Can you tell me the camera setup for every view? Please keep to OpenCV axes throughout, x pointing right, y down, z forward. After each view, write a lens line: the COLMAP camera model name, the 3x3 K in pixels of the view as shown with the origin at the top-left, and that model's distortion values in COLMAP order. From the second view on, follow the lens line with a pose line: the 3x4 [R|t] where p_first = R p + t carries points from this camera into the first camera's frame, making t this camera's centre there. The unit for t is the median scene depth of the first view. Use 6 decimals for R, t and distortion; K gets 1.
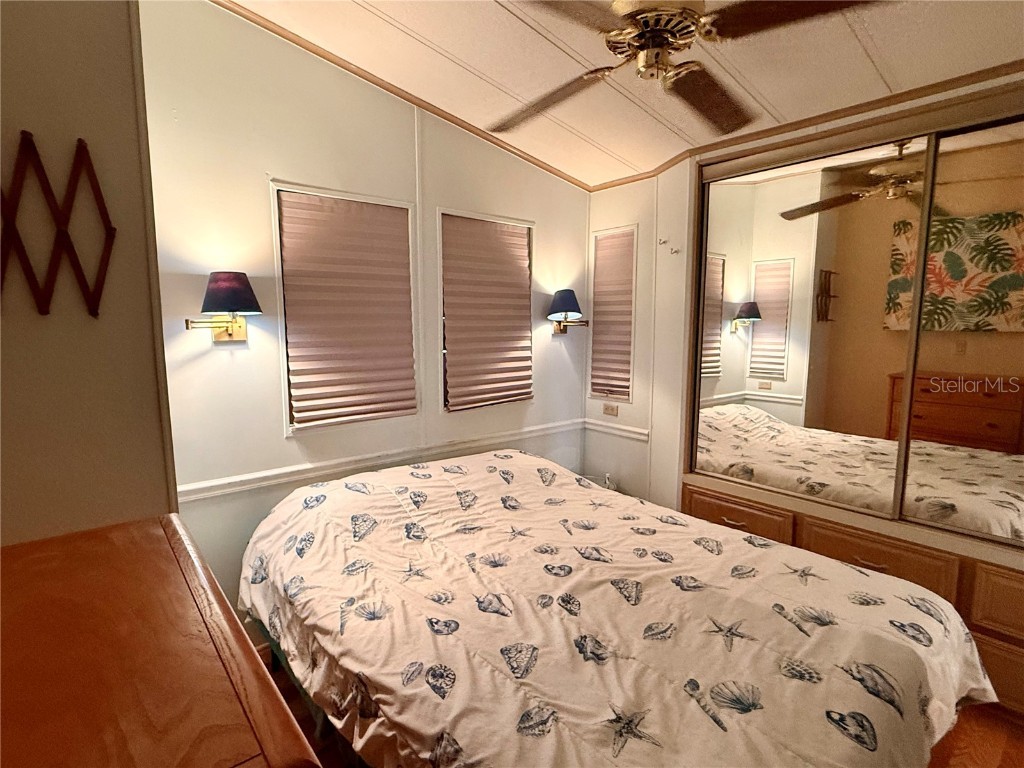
lens RADIAL K [[523.7, 0, 510.0], [0, 523.7, 385.4], [0, 0, 1]] dist [-0.002062, 0.000229]
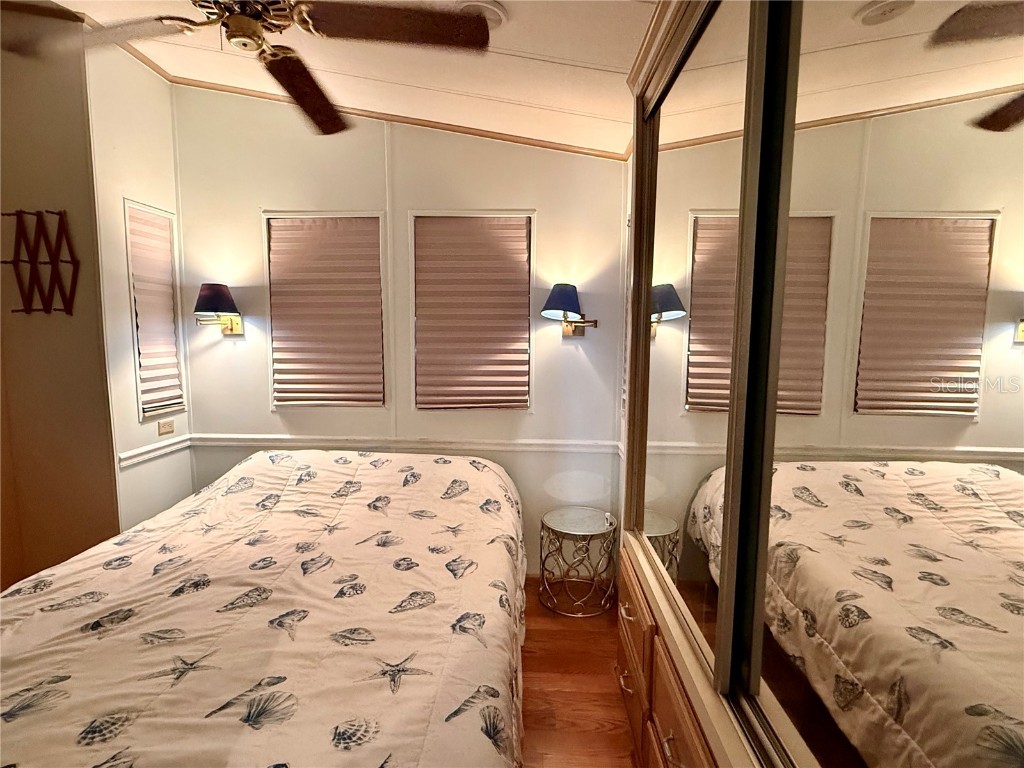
lens RADIAL K [[523.7, 0, 510.0], [0, 523.7, 385.4], [0, 0, 1]] dist [-0.002062, 0.000229]
pose [[0.741220, 0.075759, -0.666973, 0.859033], [-0.087159, 0.996061, 0.016278, -0.034732], [0.665579, 0.046067, 0.744904, 0.438814]]
